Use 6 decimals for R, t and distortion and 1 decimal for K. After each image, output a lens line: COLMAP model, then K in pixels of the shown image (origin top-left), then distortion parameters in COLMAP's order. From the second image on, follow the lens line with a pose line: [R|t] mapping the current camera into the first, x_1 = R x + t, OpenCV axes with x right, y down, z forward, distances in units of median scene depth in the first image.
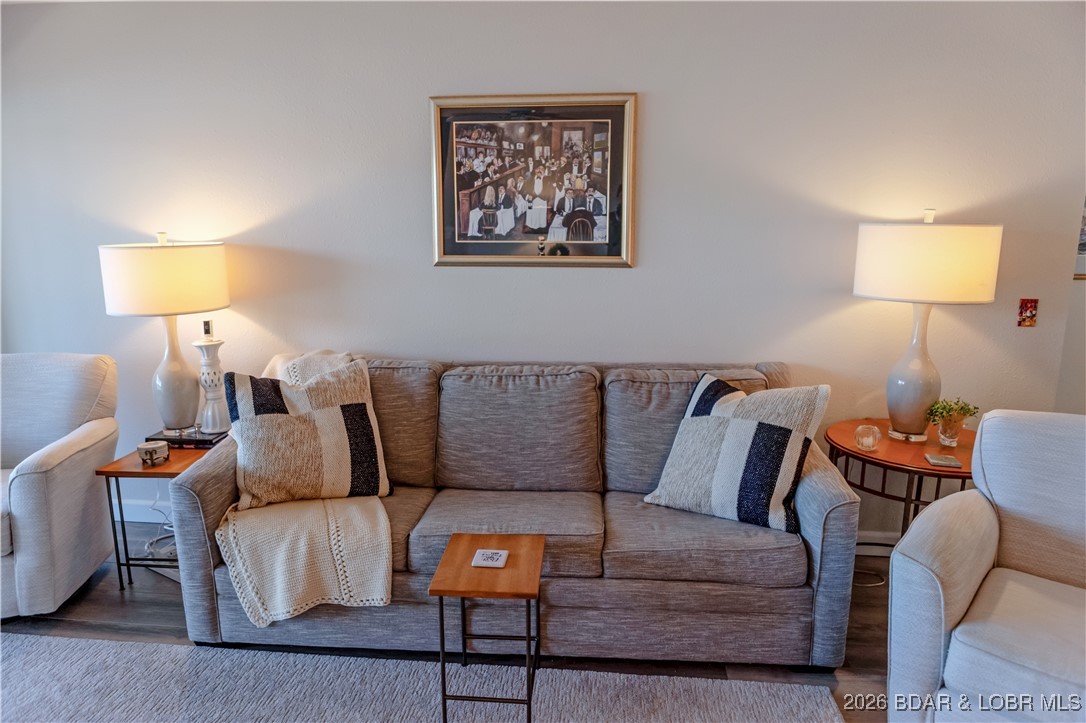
lens RADIAL K [[757.1, 0, 543.3], [0, 757.1, 360.3], [0, 0, 1]] dist [-0.018581, 0.004139]
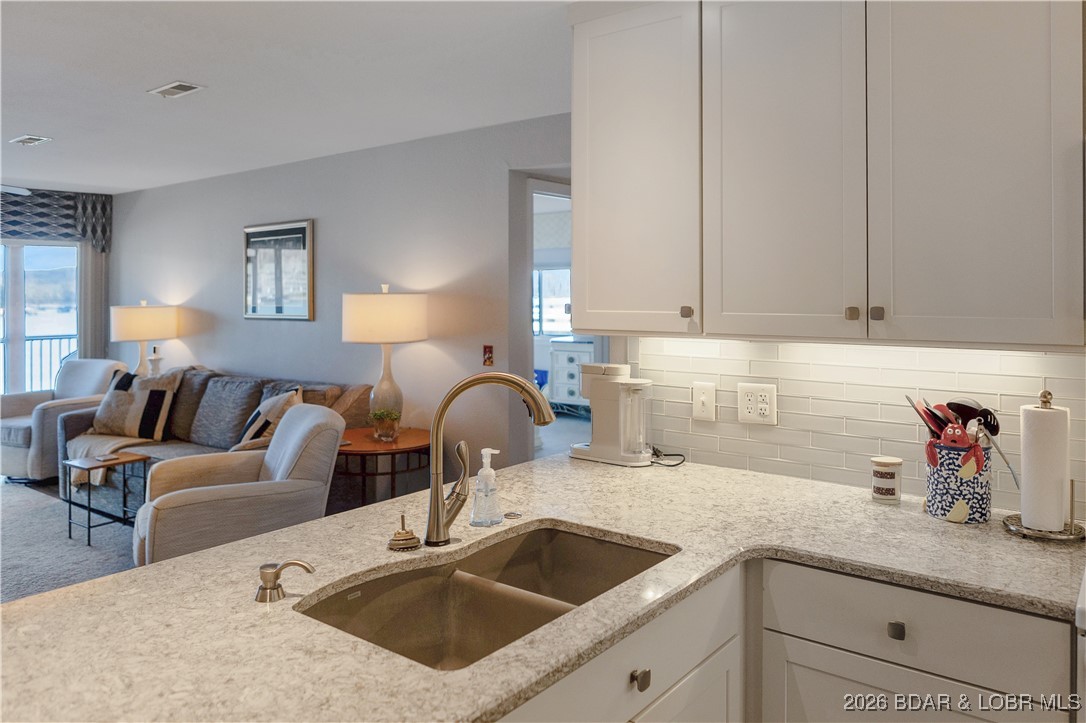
lens RADIAL K [[792.0, 0, 550.5], [0, 792.0, 270.7], [0, 0, 1]] dist [-0.008614, -0.003262]
pose [[0.853865, -0.018227, -0.520175, 1.558310], [-0.091299, 0.978647, -0.184159, 0.039058], [0.512424, 0.204738, 0.833969, -0.192787]]
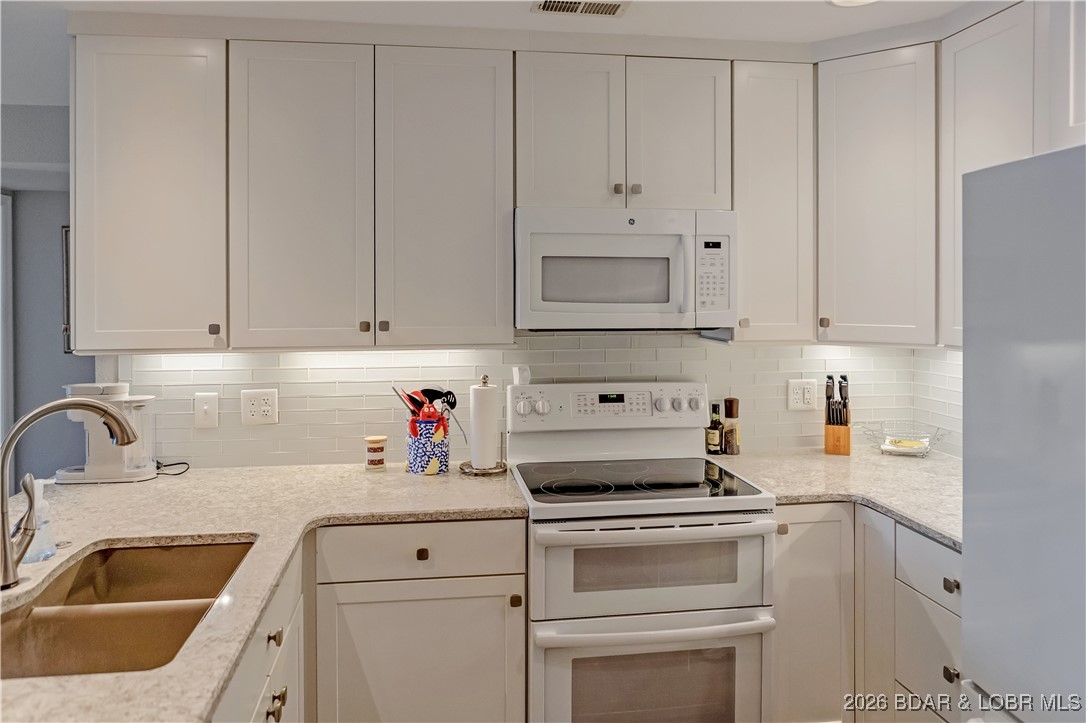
lens RADIAL K [[757.1, 0, 542.7], [0, 757.1, 293.5], [0, 0, 1]] dist [-0.018581, 0.004139]
pose [[0.966303, -0.005630, 0.257344, 1.404258], [0.053768, 0.982121, -0.180406, 0.051023], [-0.251728, 0.188164, 0.949330, -0.329093]]
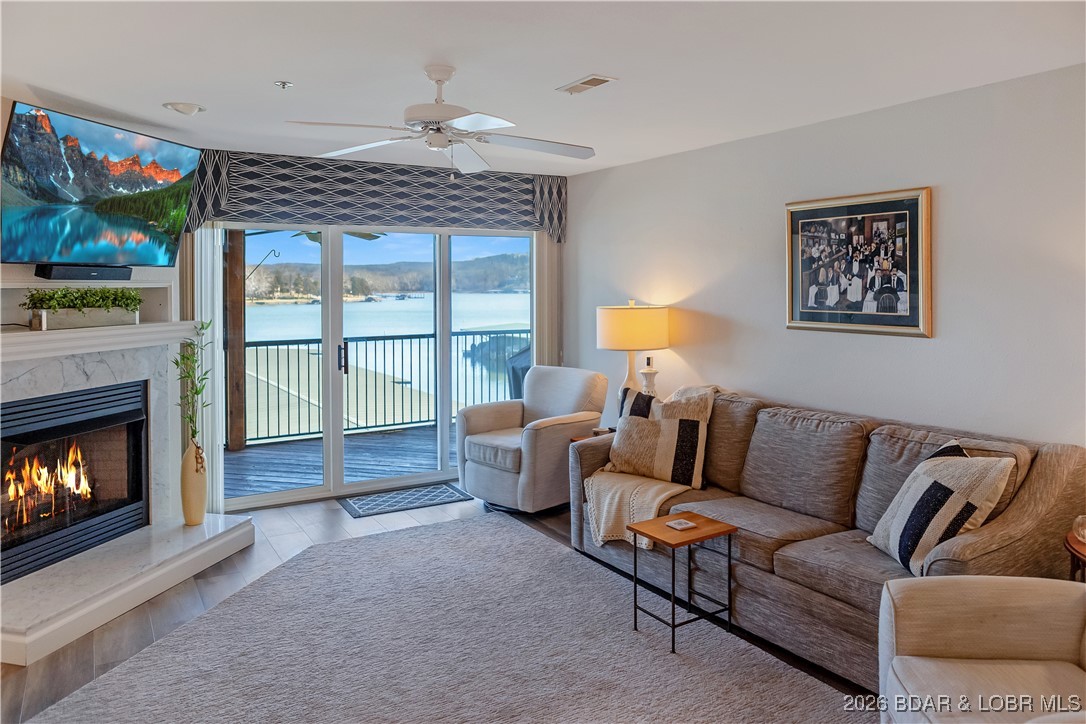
lens RADIAL K [[757.1, 0, 549.5], [0, 757.1, 292.0], [0, 0, 1]] dist [-0.018581, 0.004139]
pose [[0.617998, 0.008880, -0.786129, 0.688654], [-0.147612, 0.983463, -0.104933, 0.009066], [0.772198, 0.180890, 0.609089, -0.119055]]
